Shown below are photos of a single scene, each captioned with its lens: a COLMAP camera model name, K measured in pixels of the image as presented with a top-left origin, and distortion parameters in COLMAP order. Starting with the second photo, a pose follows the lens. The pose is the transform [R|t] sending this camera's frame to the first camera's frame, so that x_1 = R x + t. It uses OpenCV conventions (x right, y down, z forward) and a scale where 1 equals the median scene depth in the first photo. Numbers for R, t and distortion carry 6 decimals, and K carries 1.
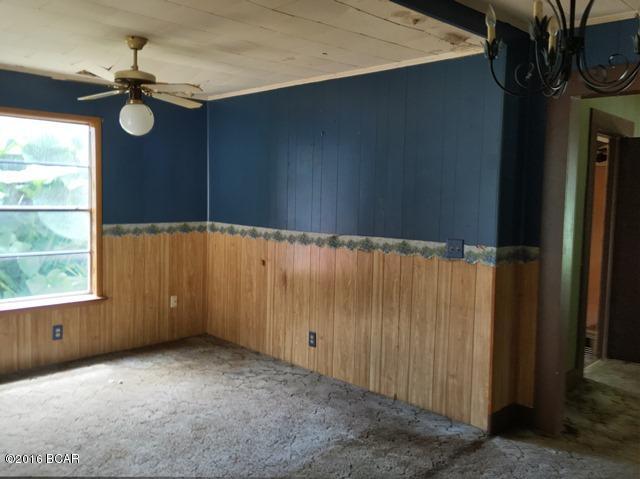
lens RADIAL K [[569.5, 0, 320.0], [0, 569.5, 239.5], [0, 0, 1]] dist [-0.009308, -0.010051]
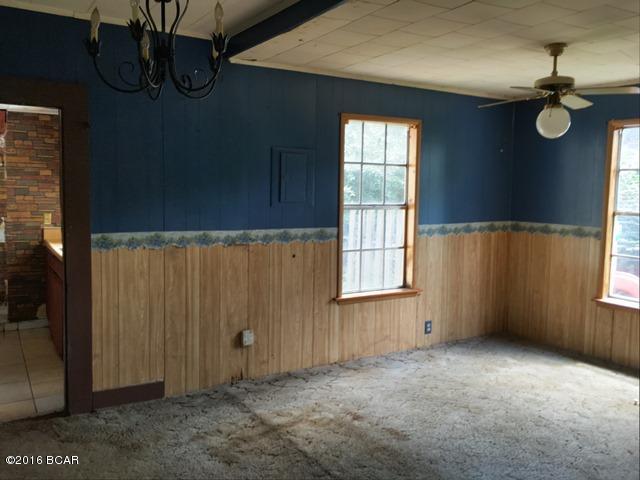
lens RADIAL K [[569.5, 0, 320.0], [0, 569.5, 240.0], [0, 0, 1]] dist [-0.009308, -0.010051]
pose [[0.245696, -0.108335, 0.963274, -0.918627], [0.057353, 0.993619, 0.097119, -0.082543], [-0.967649, 0.031385, 0.250342, 0.646432]]
